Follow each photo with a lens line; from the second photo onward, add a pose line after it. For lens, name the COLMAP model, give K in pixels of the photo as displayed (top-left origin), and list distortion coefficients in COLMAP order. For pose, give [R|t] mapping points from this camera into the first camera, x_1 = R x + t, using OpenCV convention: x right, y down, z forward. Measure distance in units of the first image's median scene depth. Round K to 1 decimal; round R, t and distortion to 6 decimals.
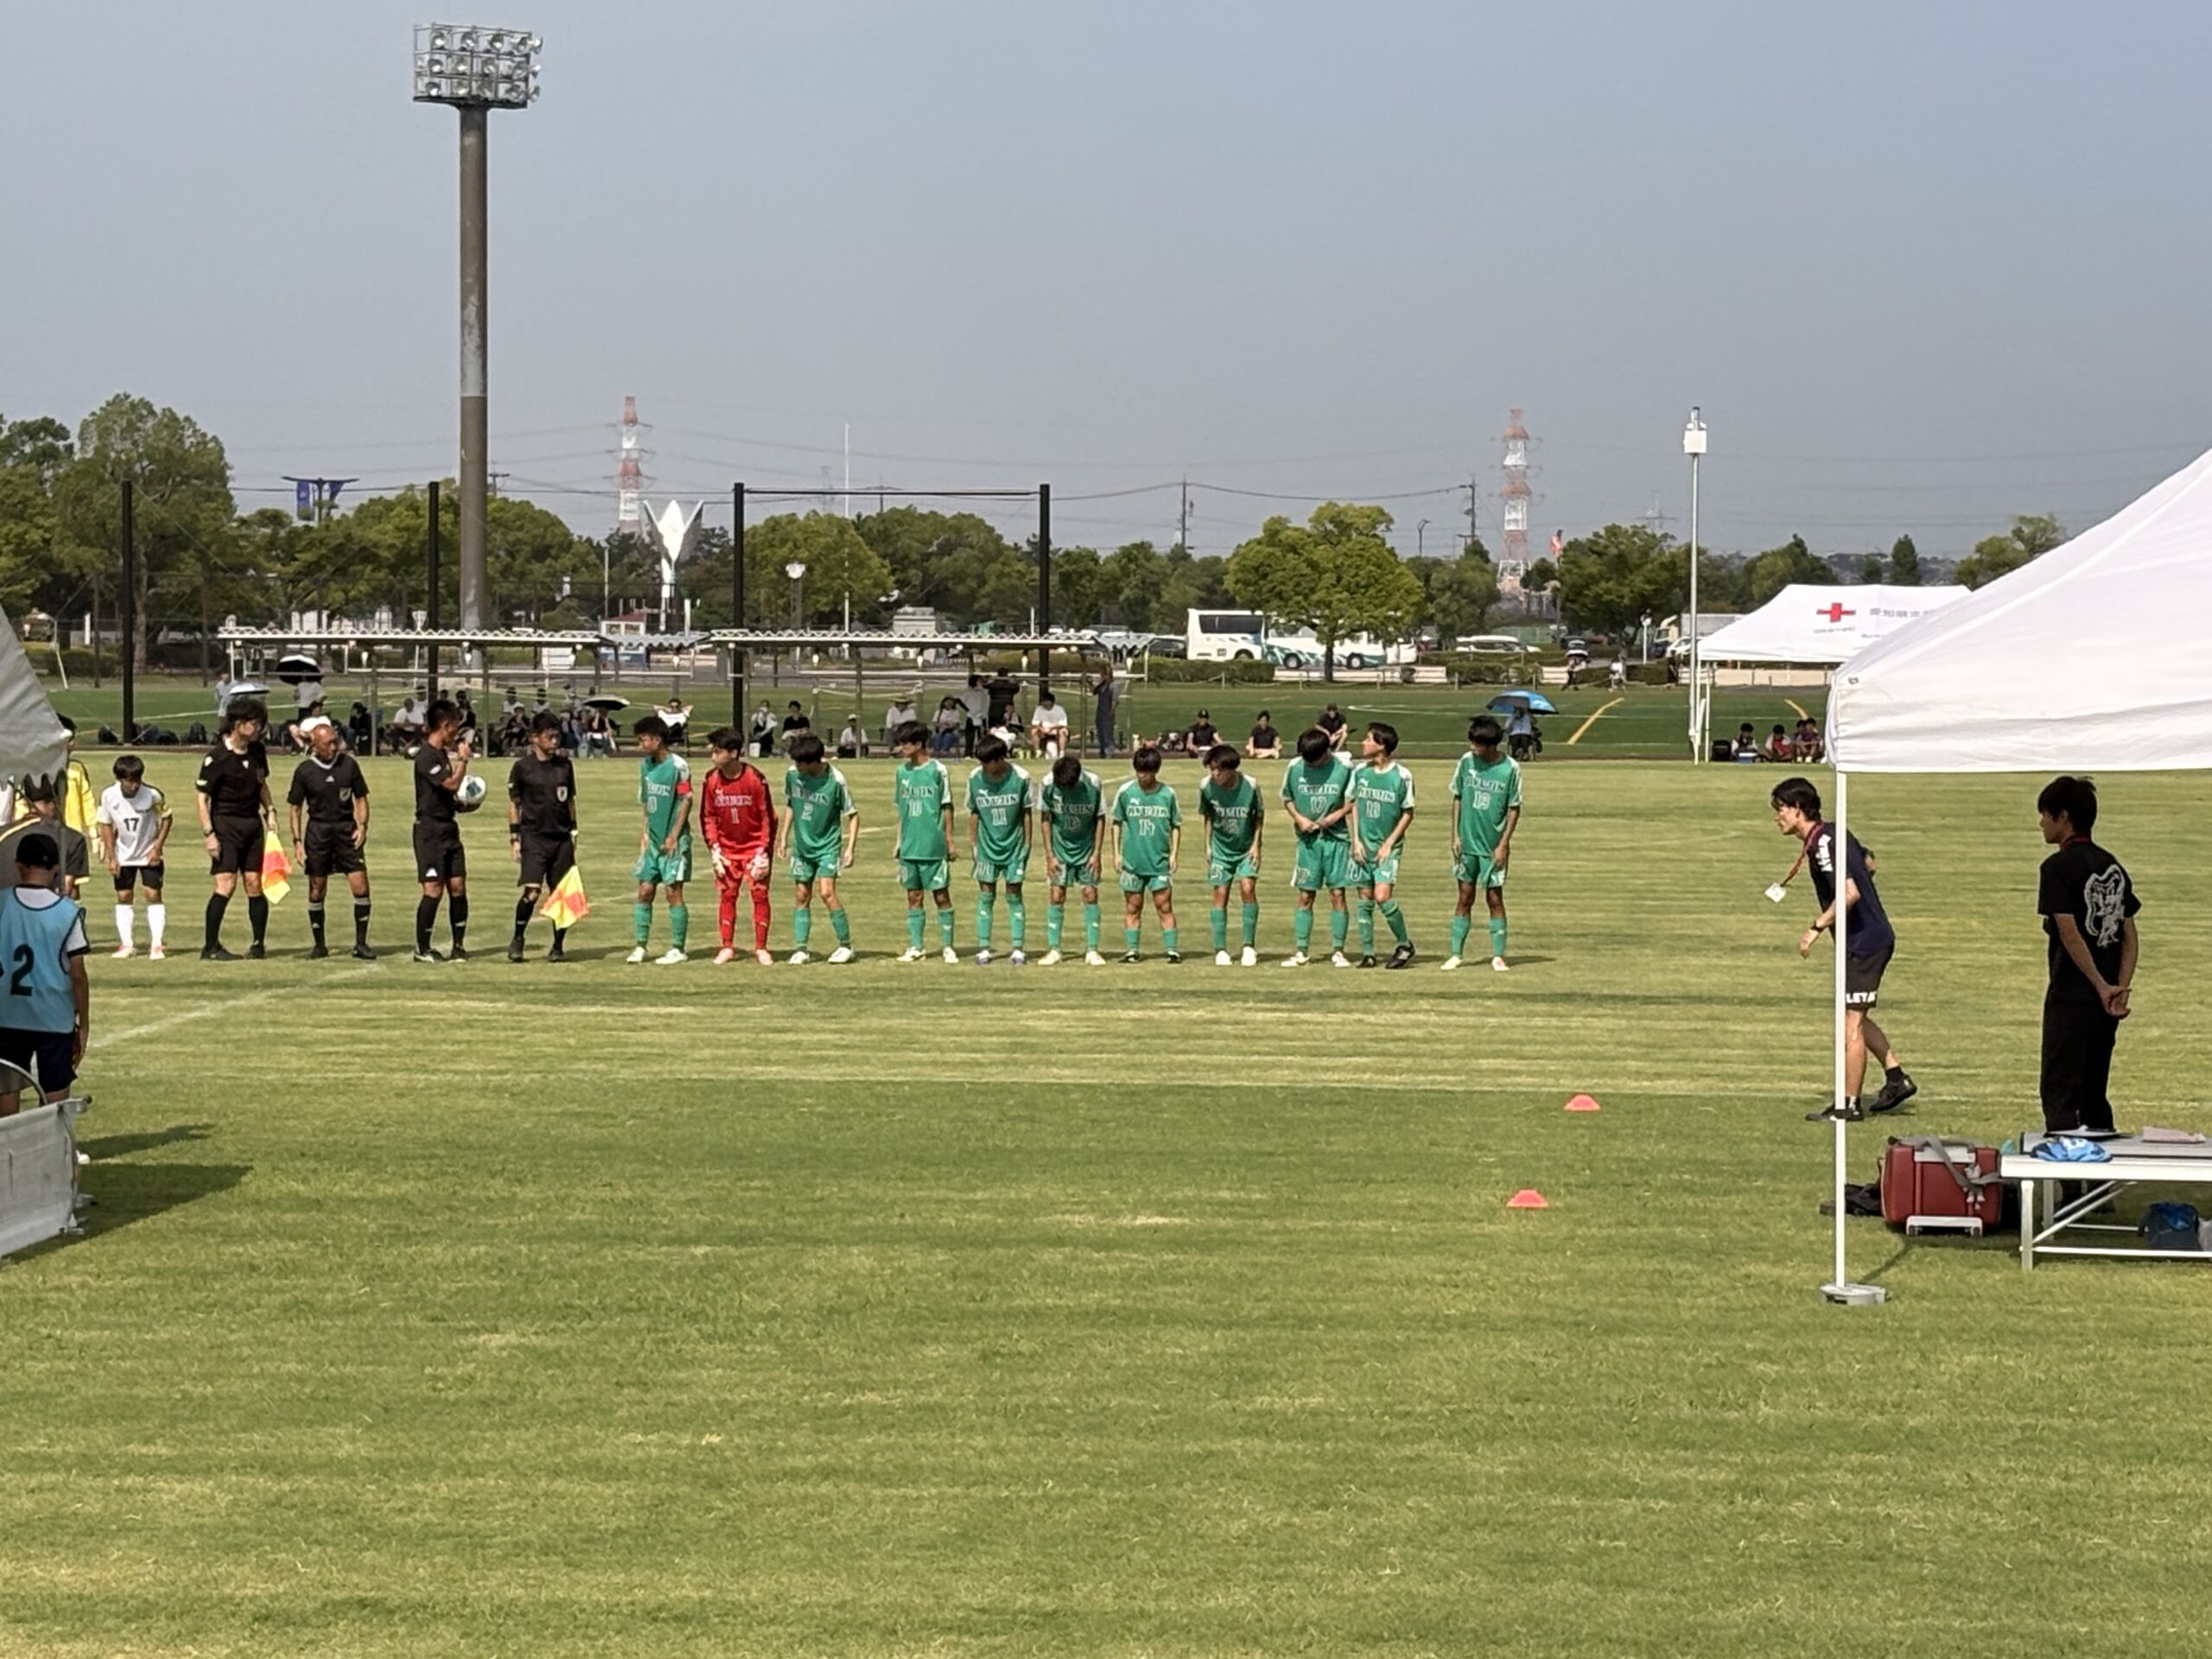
lens RADIAL K [[6135.6, 0, 1106.2], [0, 6135.6, 828.1], [0, 0, 1]] dist [0.007036, 0.000000]
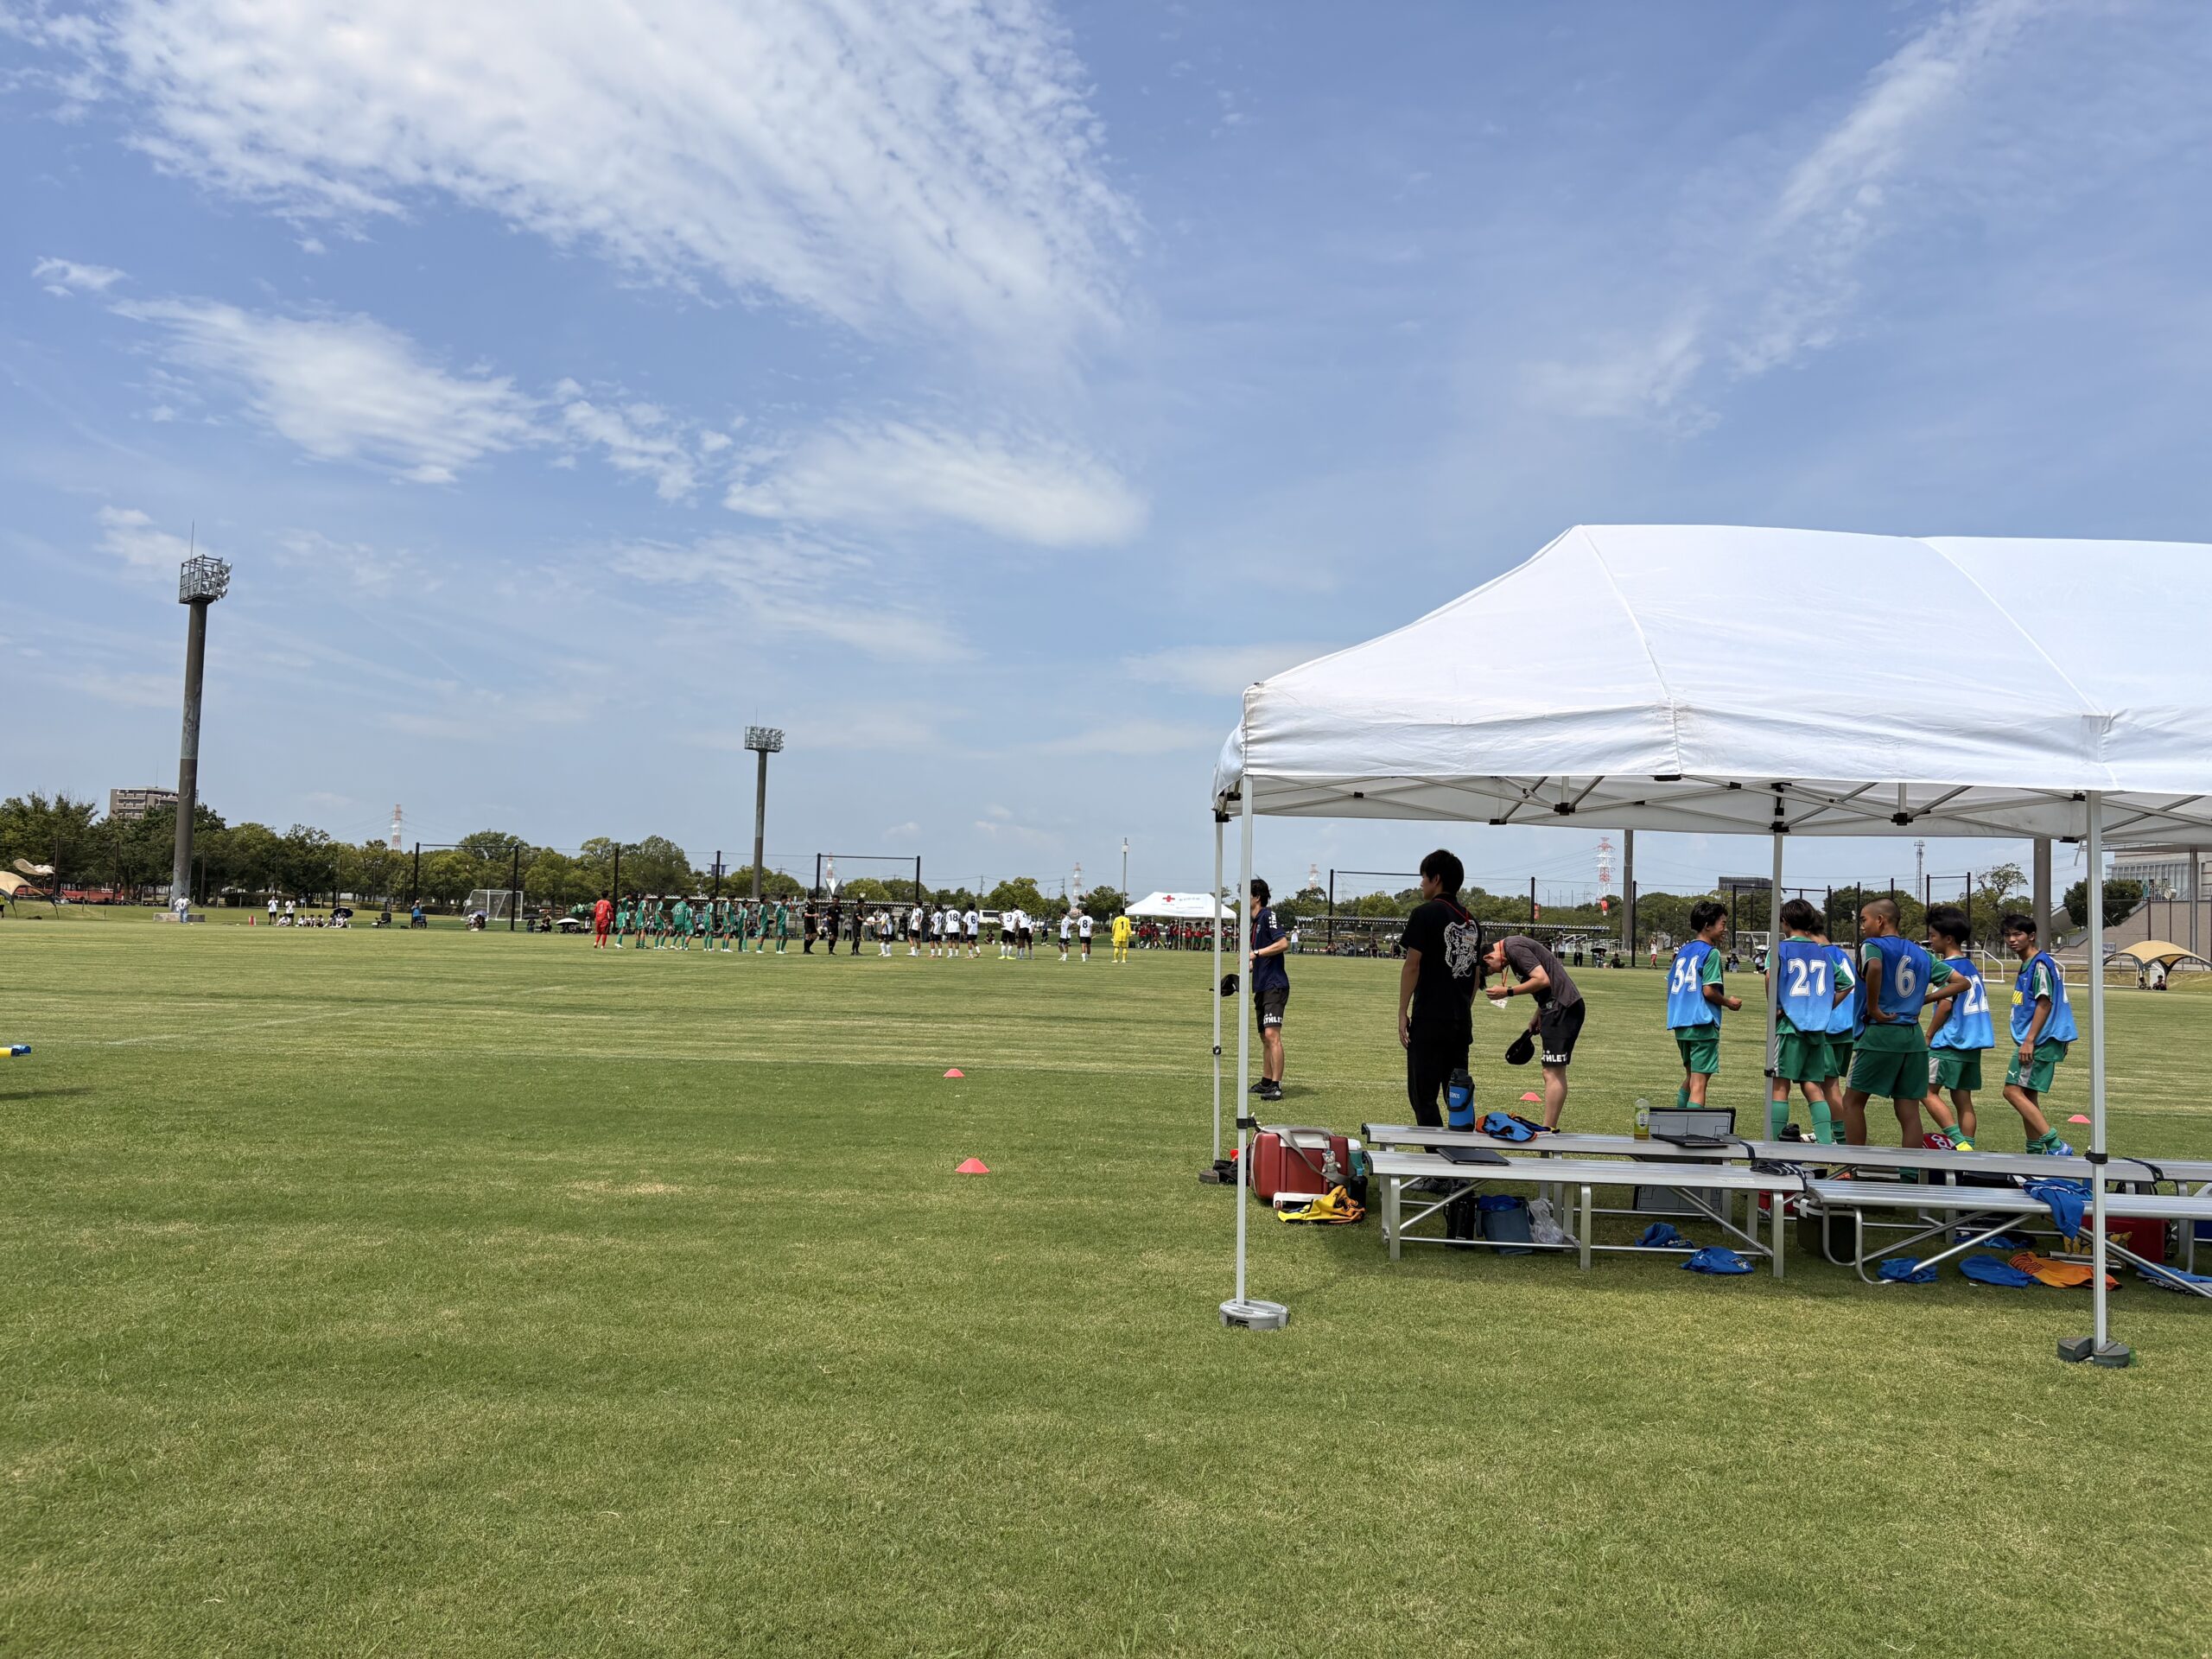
lens RADIAL K [[1630.9, 0, 1111.0], [0, 1630.9, 829.1], [0, 0, 1]] dist [0.030780, -0.022591]
pose [[0.996052, 0.023675, 0.085559, 0.051328], [-0.015794, 0.995667, -0.091640, 0.016140], [-0.087357, 0.089927, 0.992110, 0.502918]]
